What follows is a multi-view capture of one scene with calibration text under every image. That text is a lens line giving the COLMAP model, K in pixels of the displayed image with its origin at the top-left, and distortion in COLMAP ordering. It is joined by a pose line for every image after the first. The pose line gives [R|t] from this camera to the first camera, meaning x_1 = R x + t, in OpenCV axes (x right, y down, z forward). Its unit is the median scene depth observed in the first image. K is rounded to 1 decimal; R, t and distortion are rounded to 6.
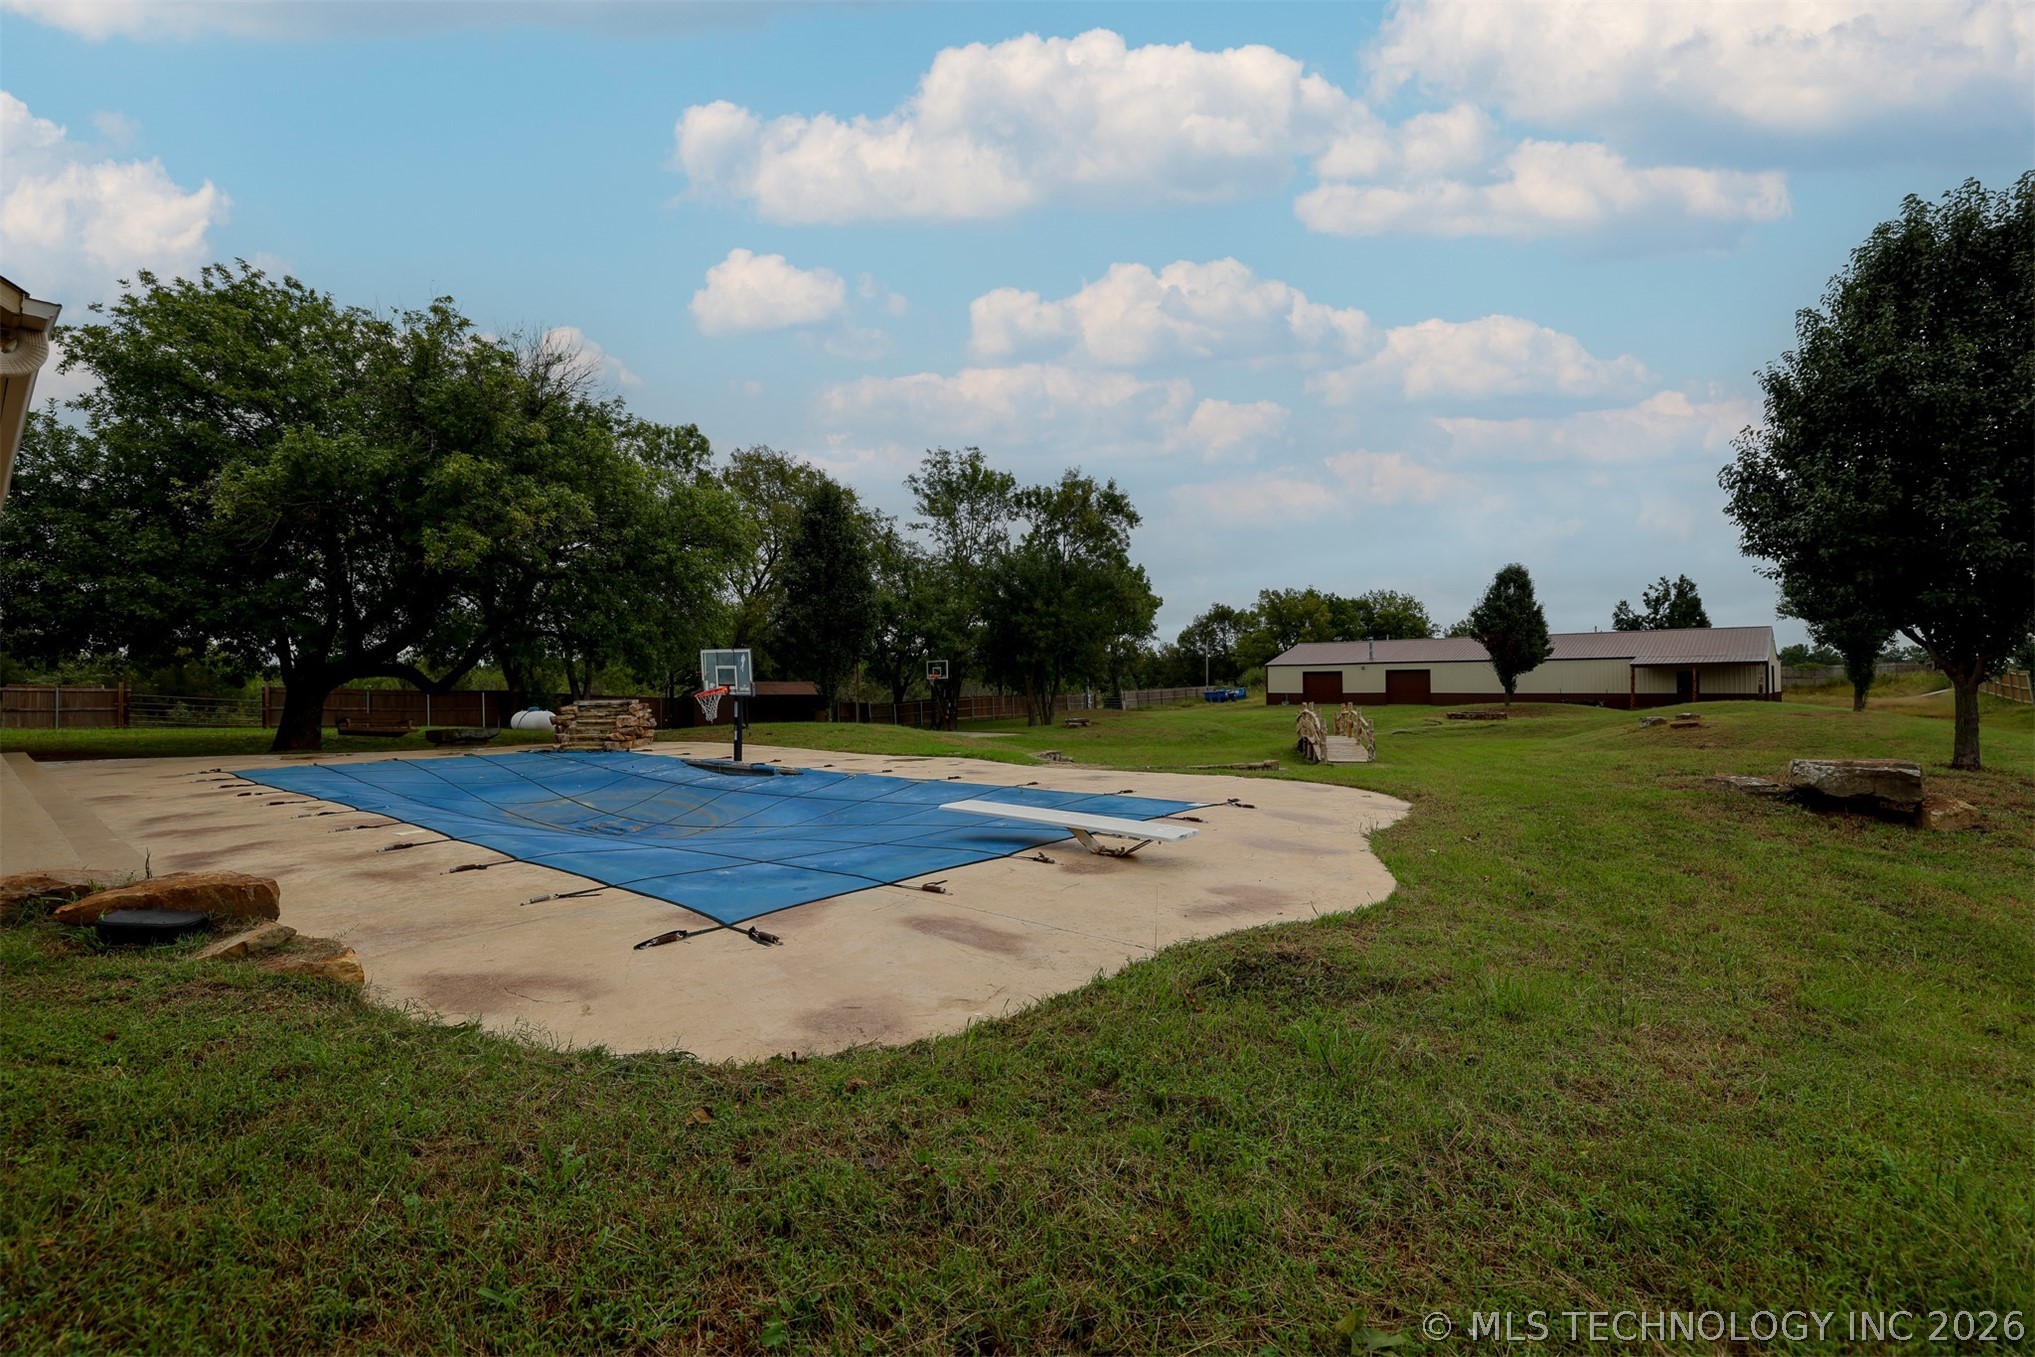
lens RADIAL K [[876.5, 0, 1015.2], [0, 876.5, 676.9], [0, 0, 1]] dist [-0.043287, 0.017658]
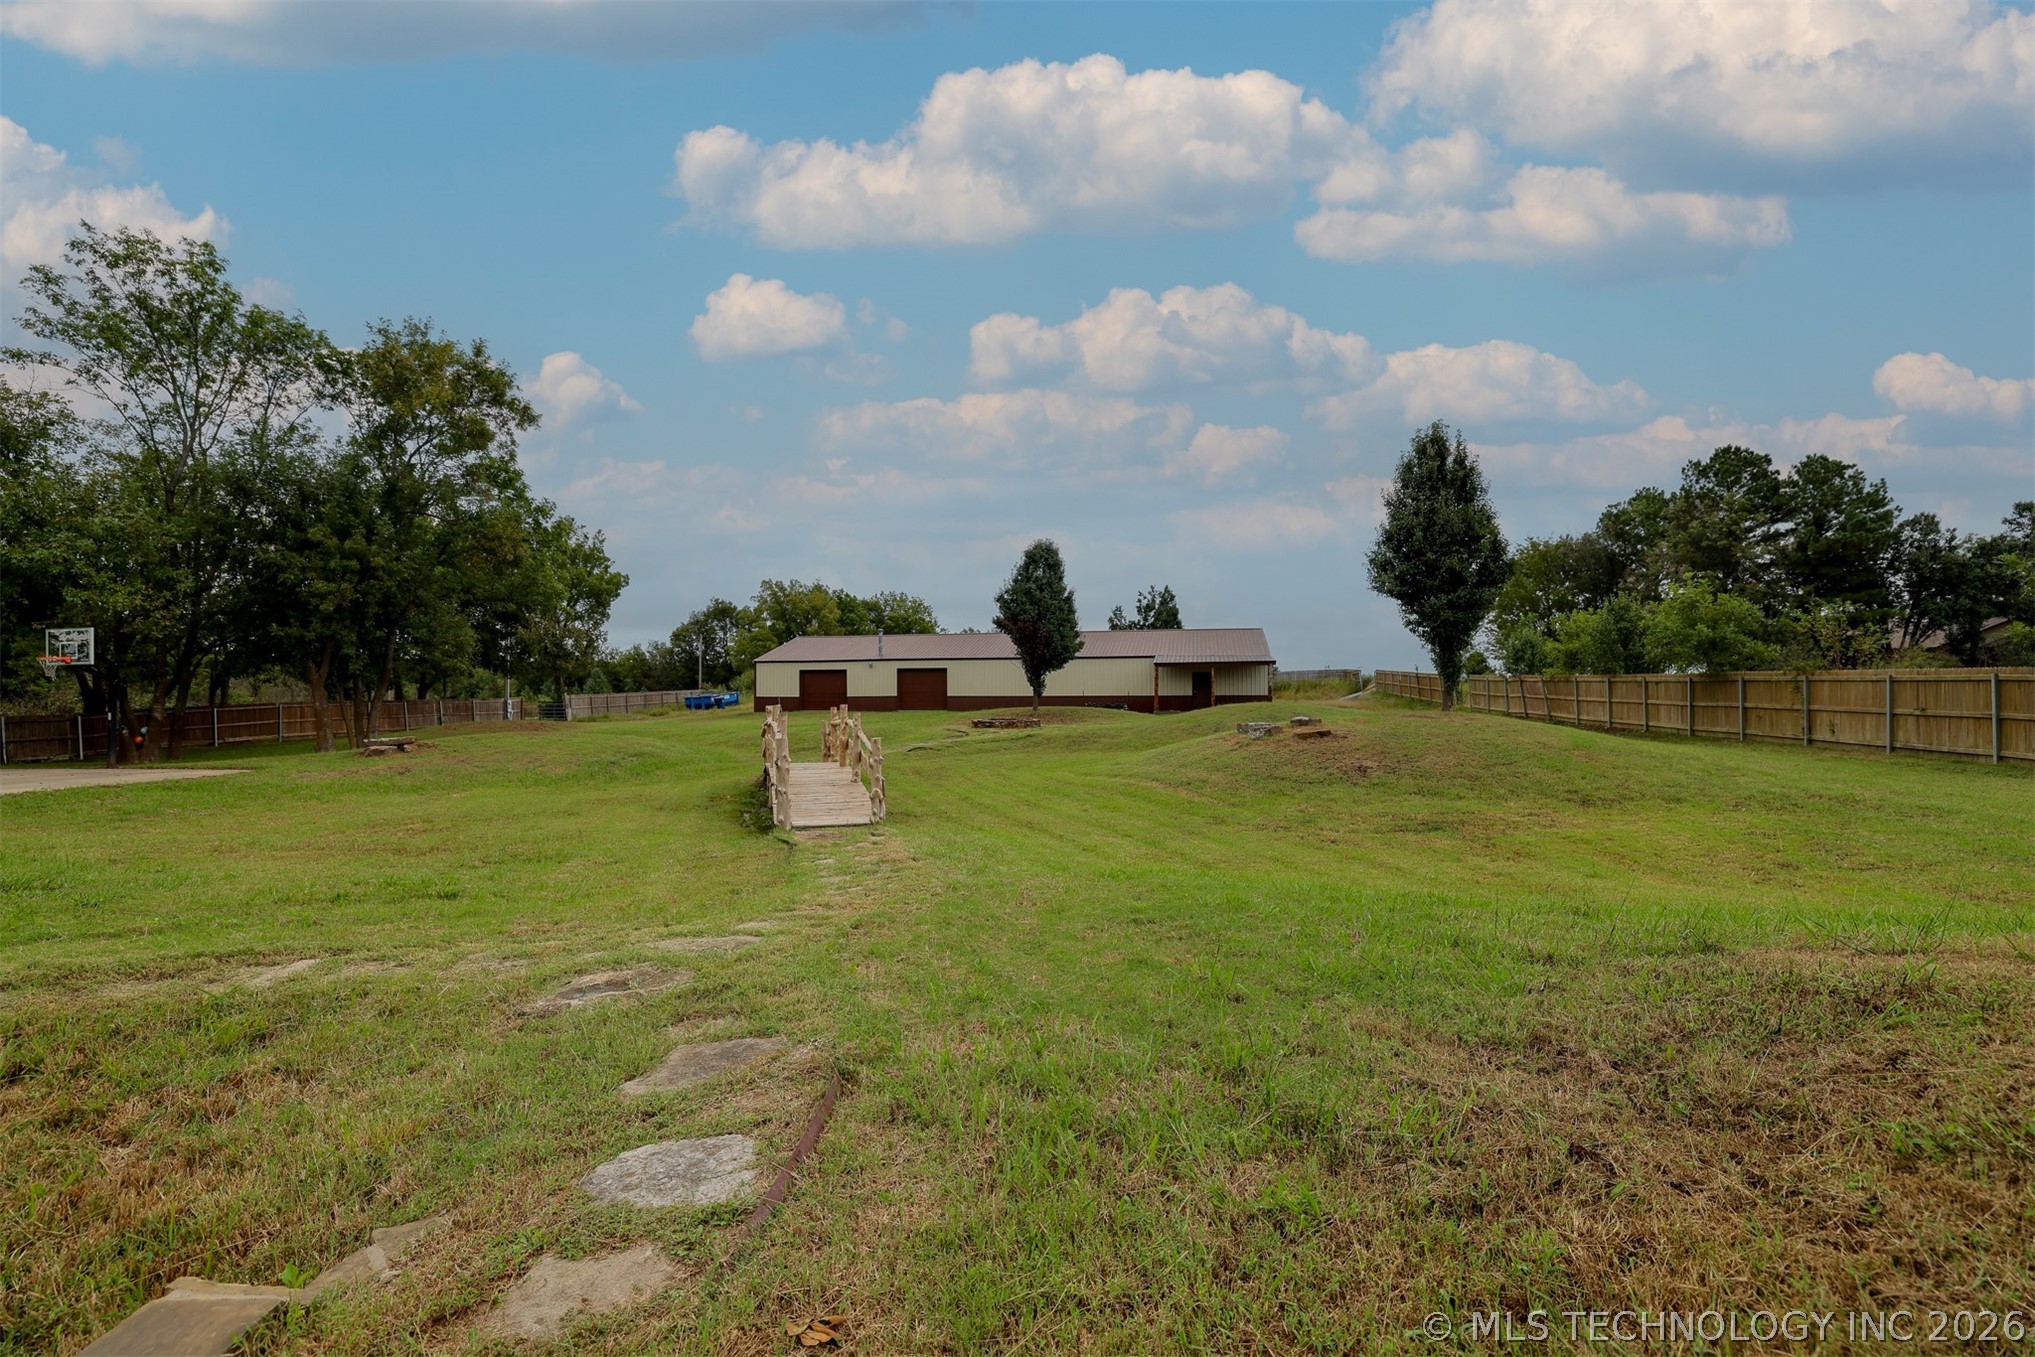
lens RADIAL K [[876.5, 0, 1015.2], [0, 876.5, 676.9], [0, 0, 1]] dist [-0.043287, 0.017658]
pose [[0.857824, 0.011611, 0.513813, 0.116086], [-0.006706, 0.999913, -0.011400, 0.010538], [-0.513901, 0.006334, 0.857826, 0.280417]]
